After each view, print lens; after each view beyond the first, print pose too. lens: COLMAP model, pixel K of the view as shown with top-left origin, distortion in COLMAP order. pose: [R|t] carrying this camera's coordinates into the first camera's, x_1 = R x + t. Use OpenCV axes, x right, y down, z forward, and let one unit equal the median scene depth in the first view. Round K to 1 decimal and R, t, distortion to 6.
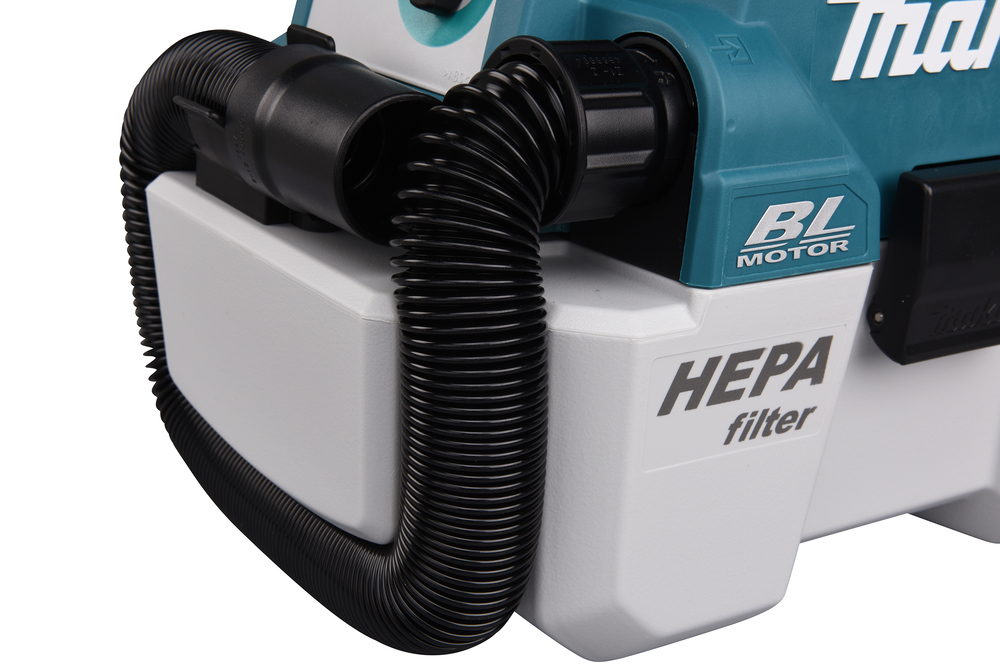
lens RADIAL K [[1571.0, 0, 500.0], [0, 1571.0, 333.5], [0, 0, 1]] dist [0.119452, 0.089895]
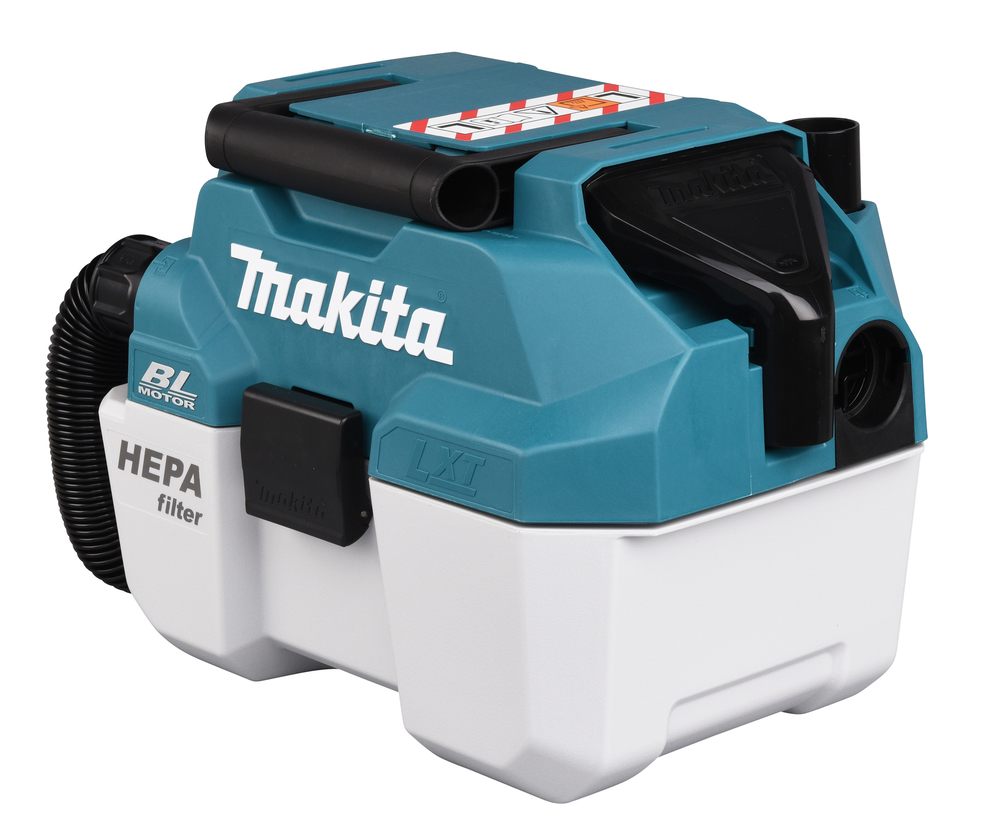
lens RADIAL K [[3269.8, 0, 500.0], [0, 3269.8, 420.0], [0, 0, 1]] dist [0.205501, 1.119154]
pose [[0.158707, 0.223434, -0.961712, 3.351757], [-0.303585, 0.937911, 0.167805, -0.672303], [0.939494, 0.265329, 0.216685, 0.591981]]
